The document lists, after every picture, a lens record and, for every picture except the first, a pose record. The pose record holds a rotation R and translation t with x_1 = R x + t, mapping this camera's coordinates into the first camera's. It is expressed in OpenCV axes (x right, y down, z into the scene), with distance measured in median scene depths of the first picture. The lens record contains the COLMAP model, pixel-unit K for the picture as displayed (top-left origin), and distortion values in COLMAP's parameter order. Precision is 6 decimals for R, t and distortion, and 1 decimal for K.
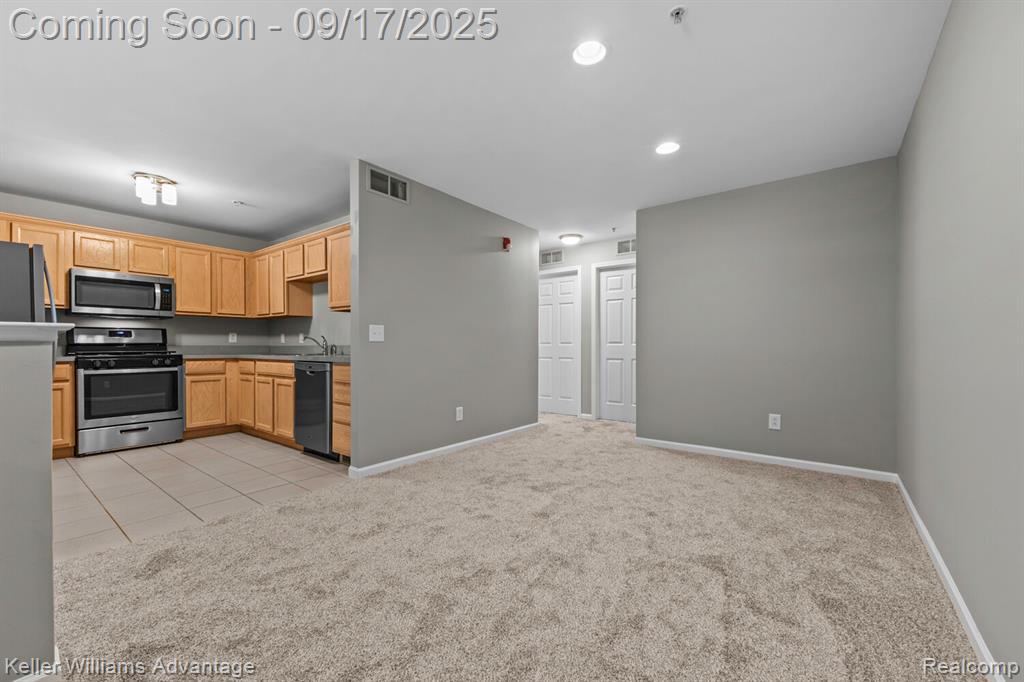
lens RADIAL K [[412.7, 0, 512.1], [0, 412.7, 349.2], [0, 0, 1]] dist [0.025916, -0.011274]
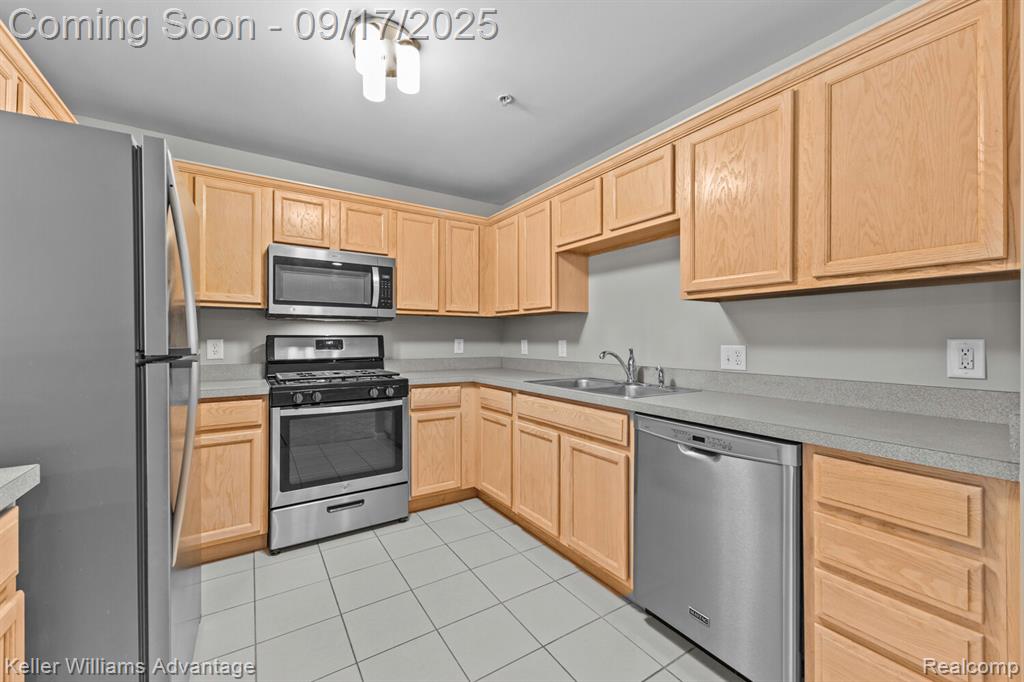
lens RADIAL K [[406.7, 0, 508.8], [0, 406.7, 338.4], [0, 0, 1]] dist [0.014520, -0.003675]
pose [[0.941751, 0.000918, -0.336309, -0.446121], [-0.003955, 0.999957, -0.008344, -0.042325], [0.336287, 0.009188, 0.941715, 0.481704]]
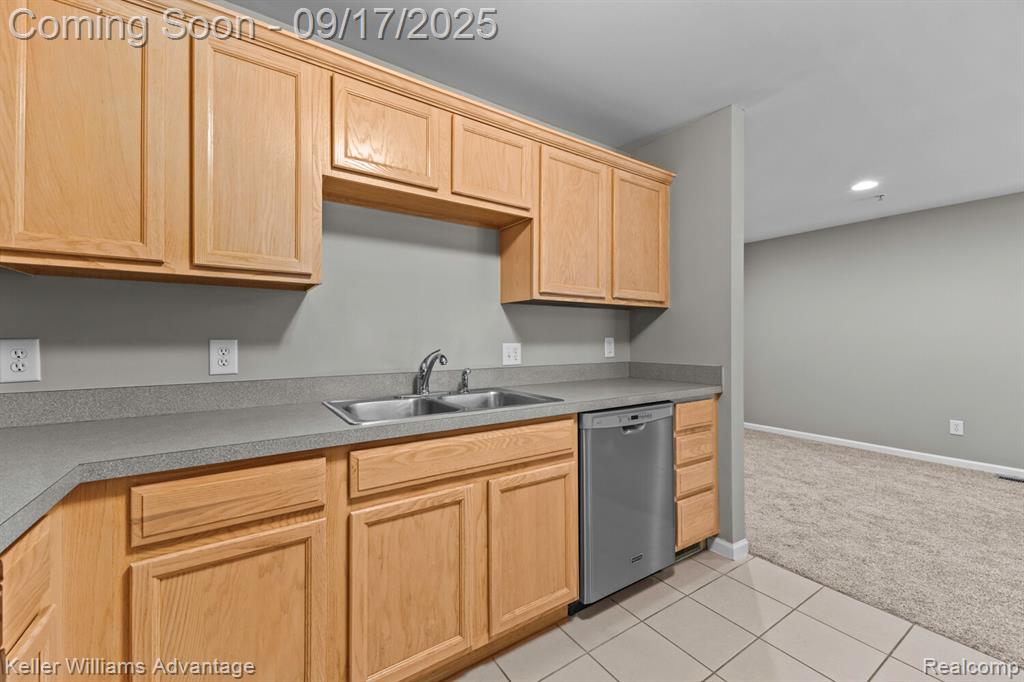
lens RADIAL K [[406.7, 0, 508.8], [0, 406.7, 338.4], [0, 0, 1]] dist [0.014520, -0.003675]
pose [[0.324120, 0.000519, 0.946016, -0.843796], [0.009534, 0.999947, -0.003815, -0.043369], [-0.945968, 0.010255, 0.324097, 0.832291]]
